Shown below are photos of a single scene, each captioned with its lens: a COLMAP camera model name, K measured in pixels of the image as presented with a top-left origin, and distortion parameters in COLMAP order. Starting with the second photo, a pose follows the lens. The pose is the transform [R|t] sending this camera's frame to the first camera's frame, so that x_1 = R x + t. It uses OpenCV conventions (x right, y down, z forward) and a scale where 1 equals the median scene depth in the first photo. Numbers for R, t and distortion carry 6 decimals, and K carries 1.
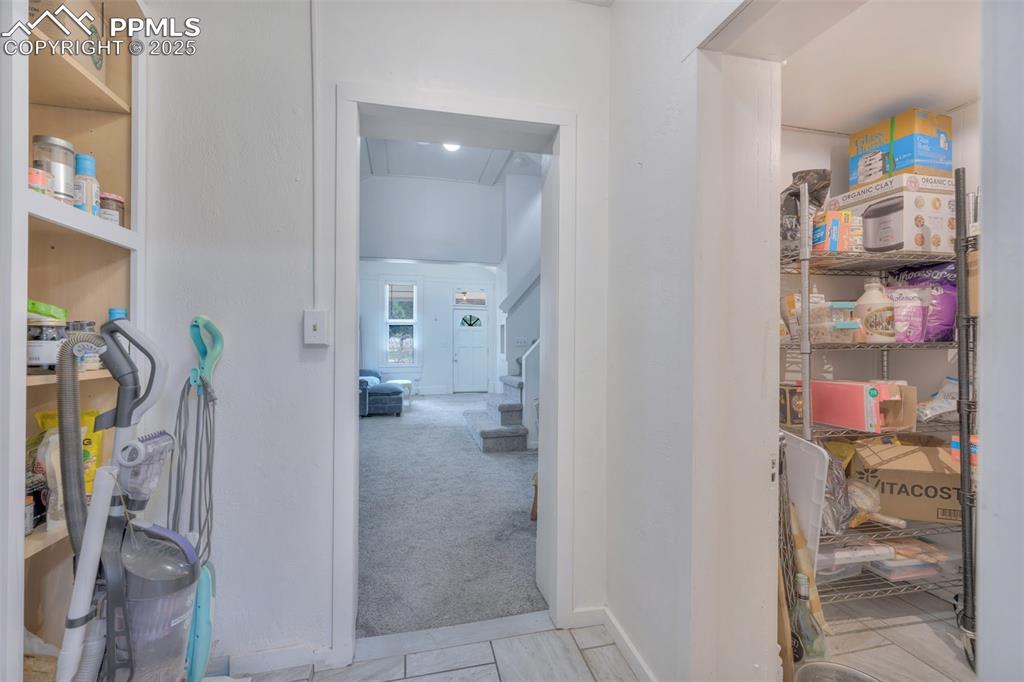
lens RADIAL K [[424.4, 0, 505.5], [0, 424.4, 342.6], [0, 0, 1]] dist [0.000384, -0.000022]
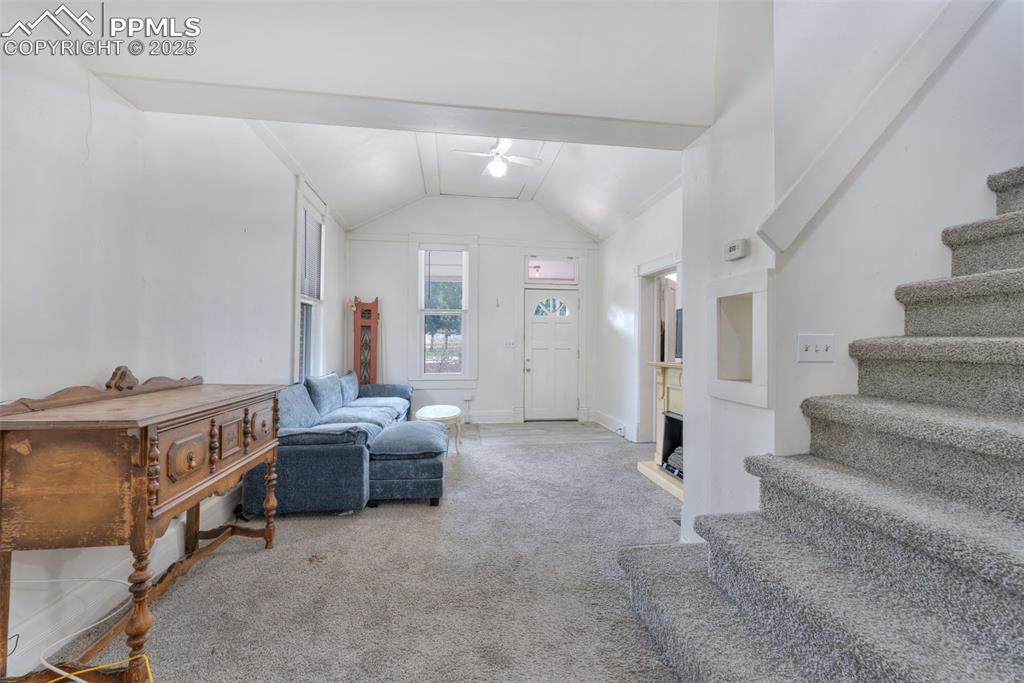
lens RADIAL K [[418.8, 0, 512.0], [0, 418.8, 341.5], [0, 0, 1]] dist [0.000384, 0.000316]
pose [[0.996384, 0.006414, -0.084720, -0.139262], [-0.005960, 0.999966, 0.005614, -0.005542], [0.084753, -0.005088, 0.996389, 0.588151]]
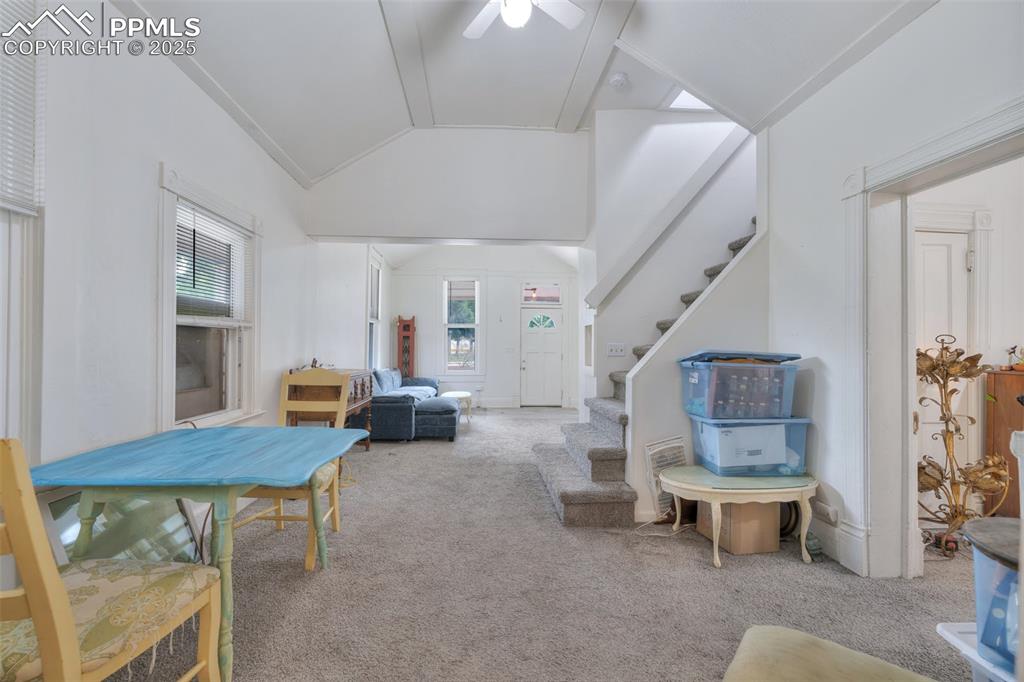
lens RADIAL K [[424.4, 0, 505.5], [0, 424.4, 342.6], [0, 0, 1]] dist [0.000384, -0.000022]
pose [[0.986942, 0.003524, -0.161038, -0.025711], [-0.004359, 0.999979, -0.004828, -0.008144], [0.161017, 0.005467, 0.986936, 0.241571]]
